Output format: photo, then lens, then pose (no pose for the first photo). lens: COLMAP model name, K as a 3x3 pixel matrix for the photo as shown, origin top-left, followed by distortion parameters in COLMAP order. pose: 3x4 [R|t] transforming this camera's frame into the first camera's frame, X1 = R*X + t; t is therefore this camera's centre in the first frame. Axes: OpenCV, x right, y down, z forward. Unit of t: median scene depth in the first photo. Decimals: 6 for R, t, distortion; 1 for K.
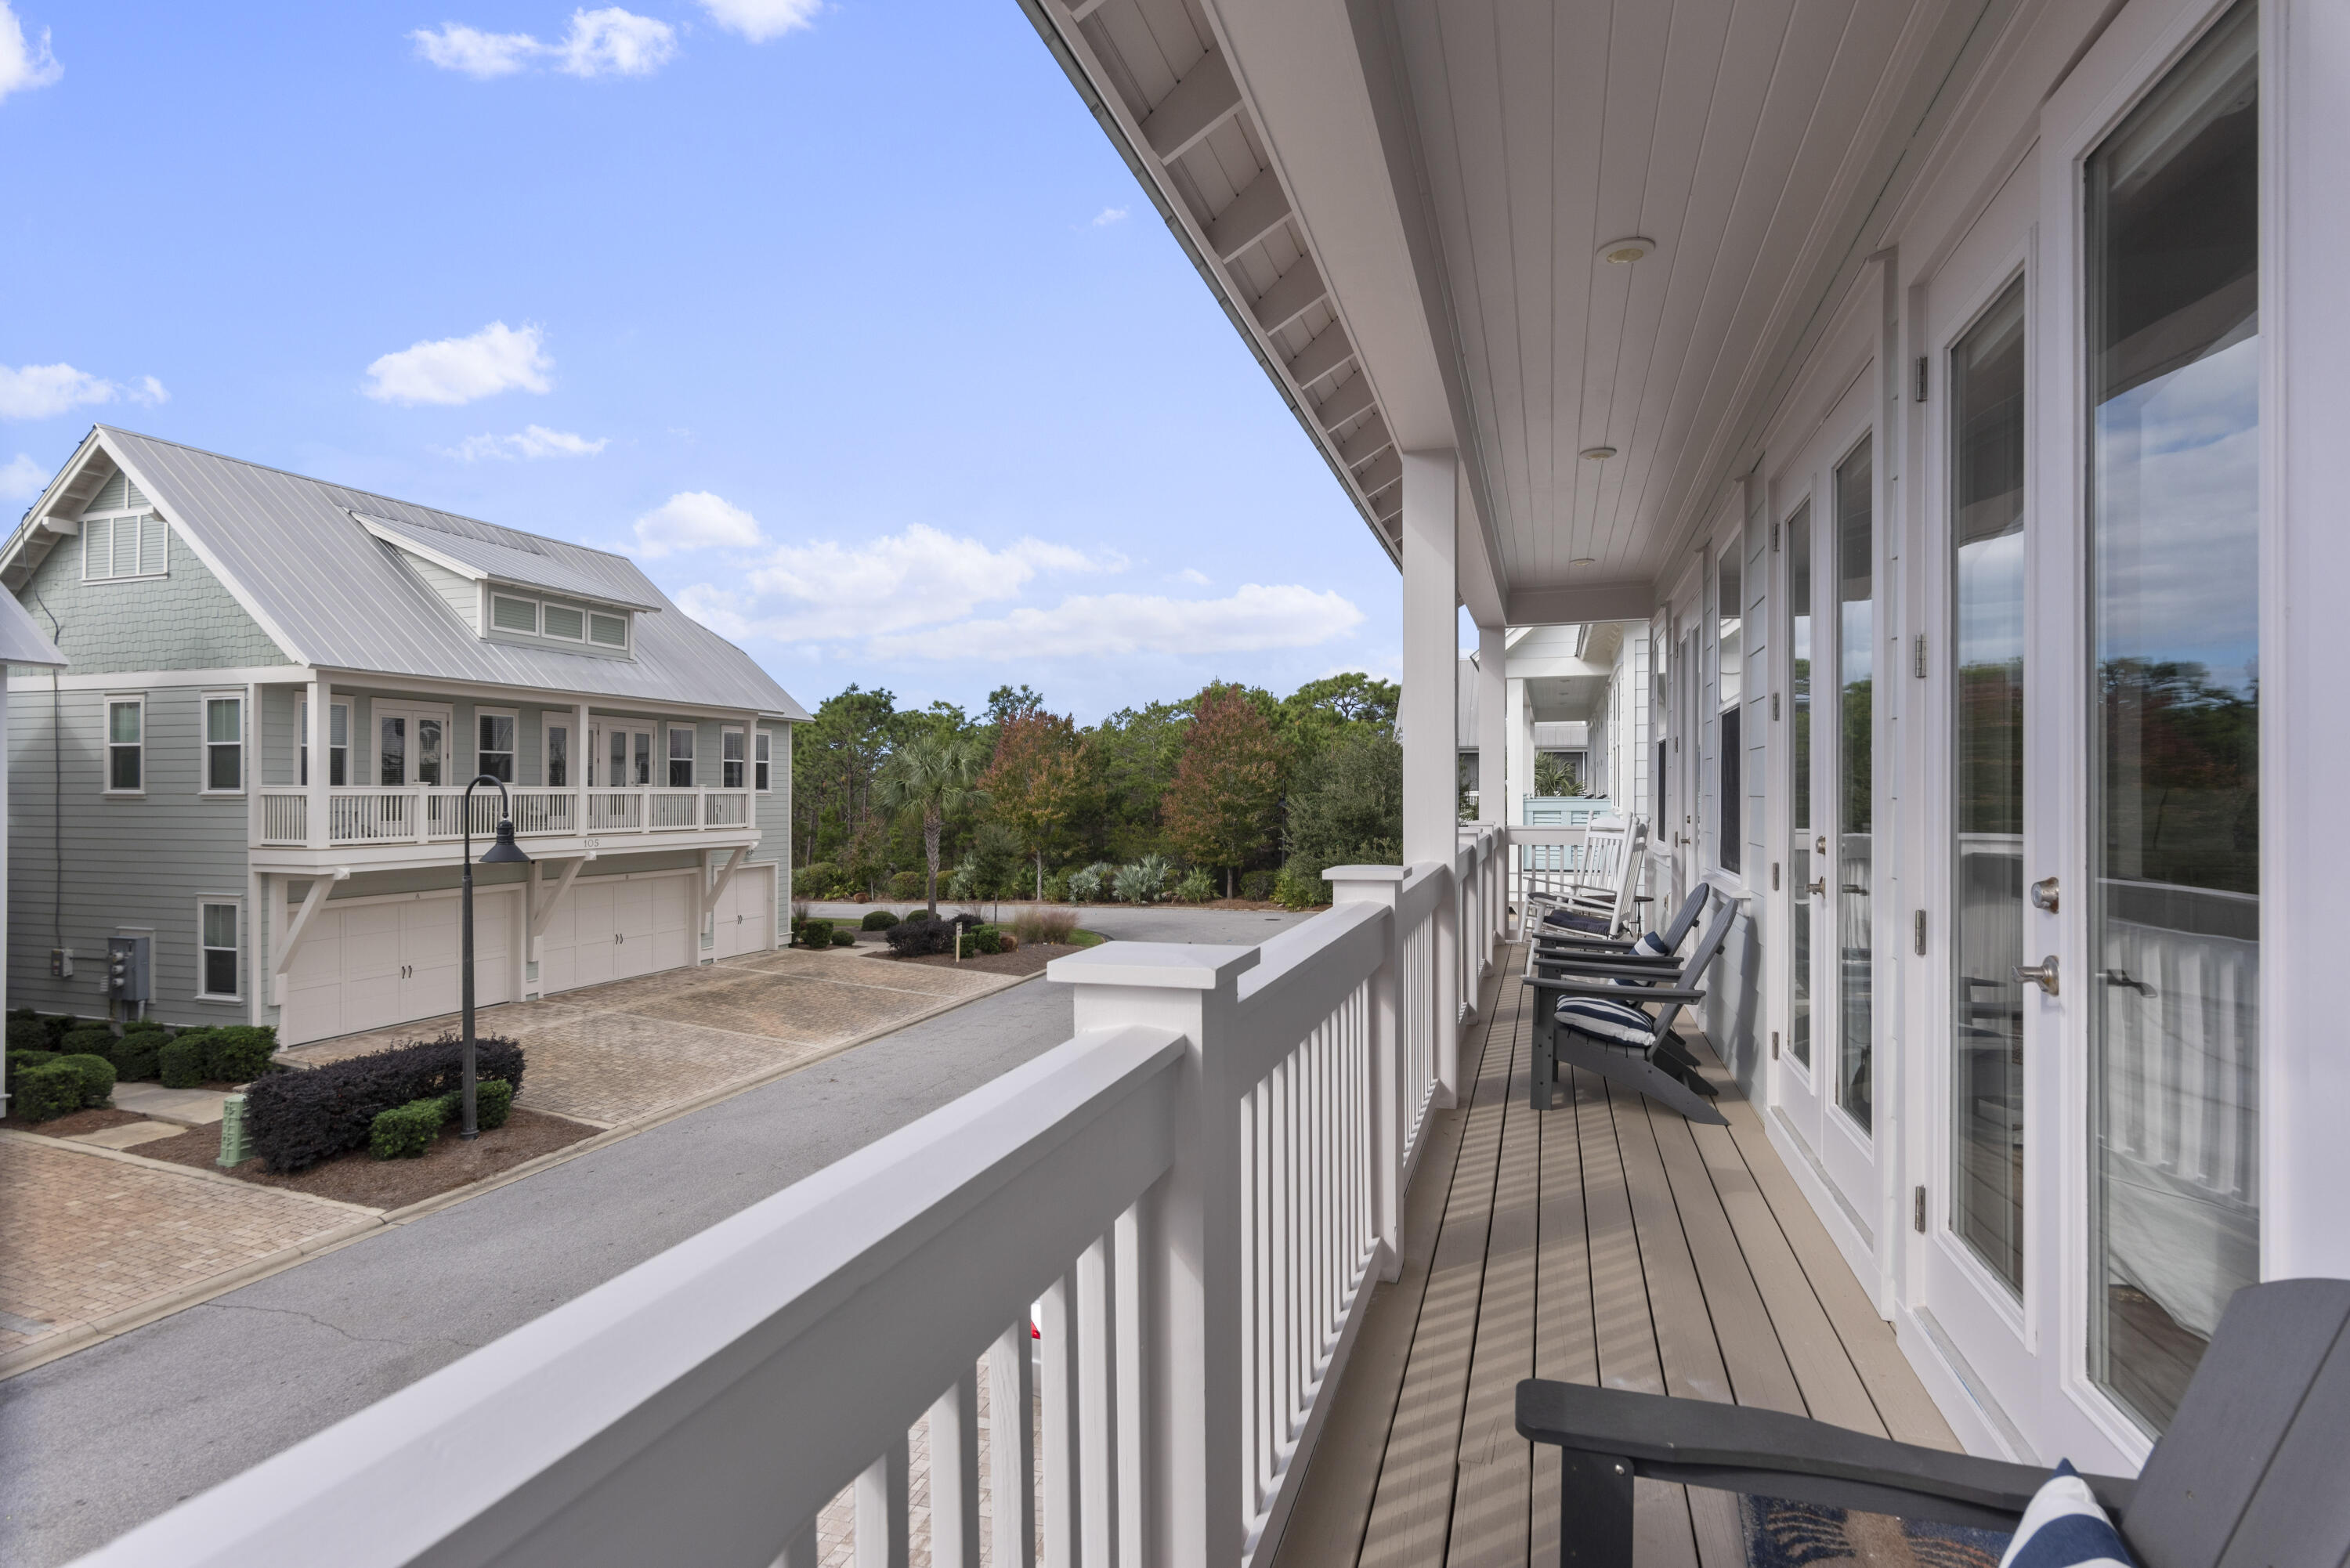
lens RADIAL K [[1144.4, 0, 1175.0], [0, 1144.4, 784.0], [0, 0, 1]] dist [-0.000629, 0.000589]
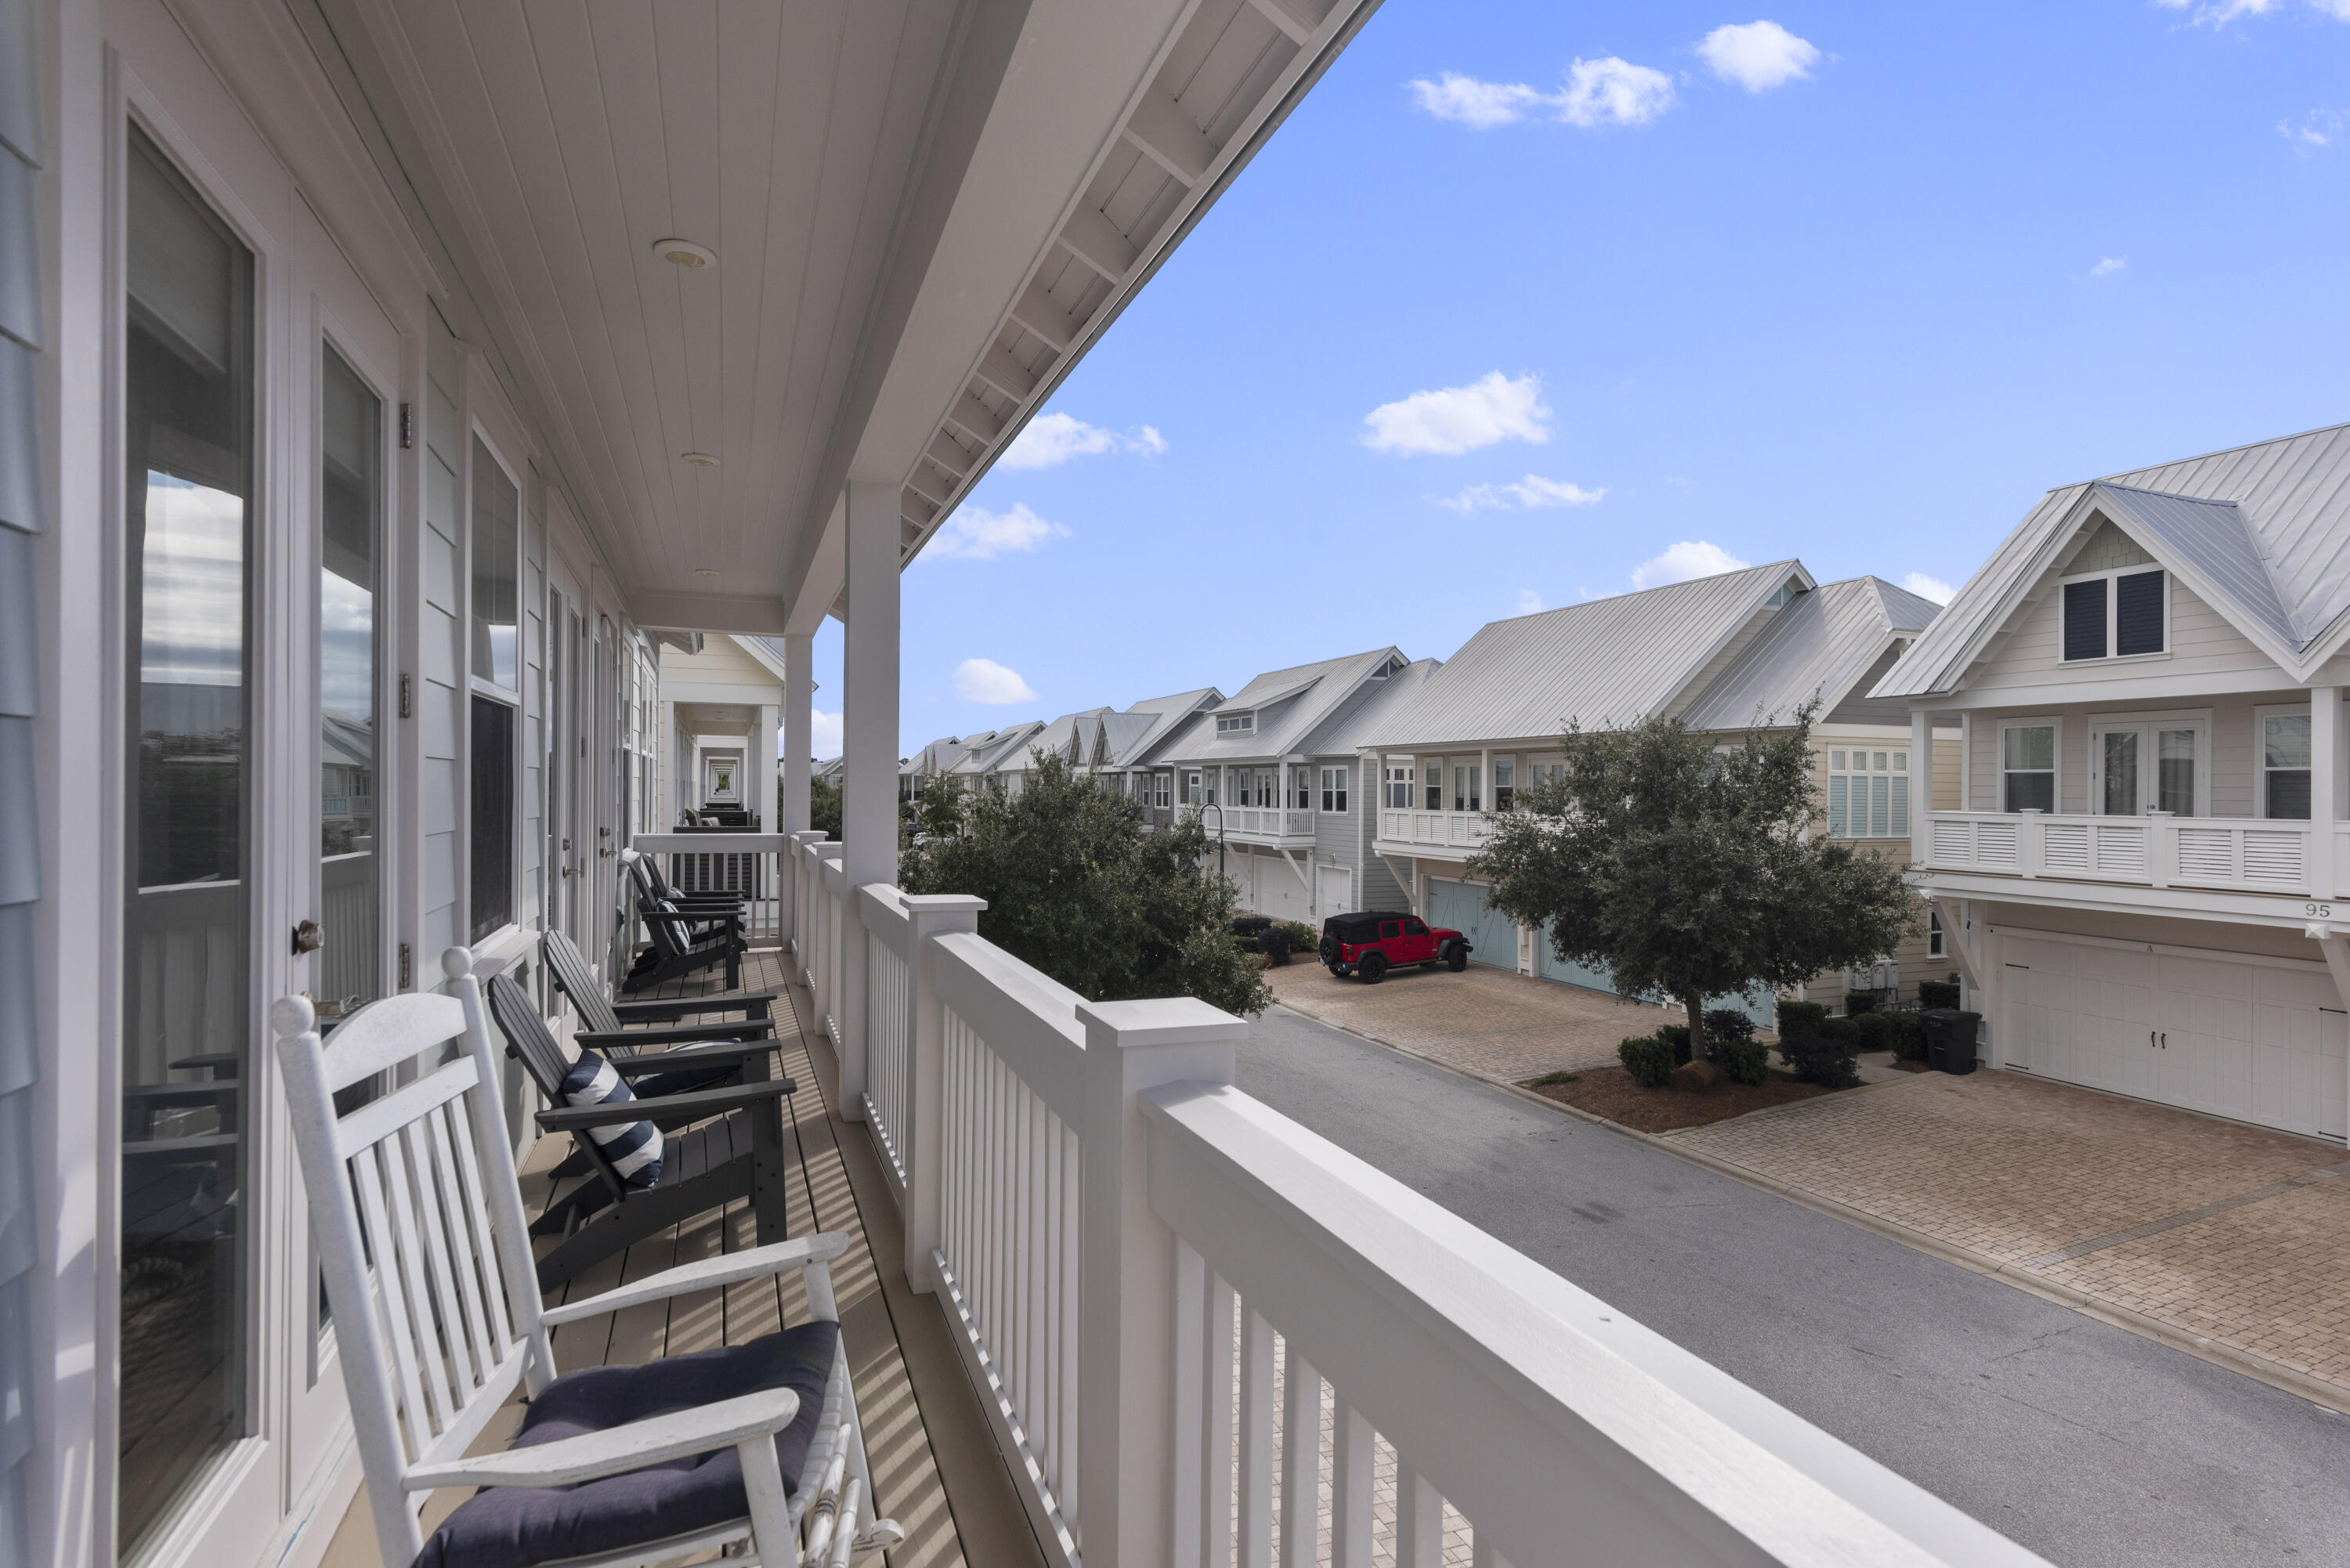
lens RADIAL K [[1144.4, 0, 1175.0], [0, 1144.4, 784.0], [0, 0, 1]] dist [-0.000629, 0.000589]
pose [[-0.774663, -0.013079, -0.632239, 0.501868], [-0.006606, 0.999899, -0.012591, -0.007016], [0.632340, -0.005577, -0.774671, 1.503753]]
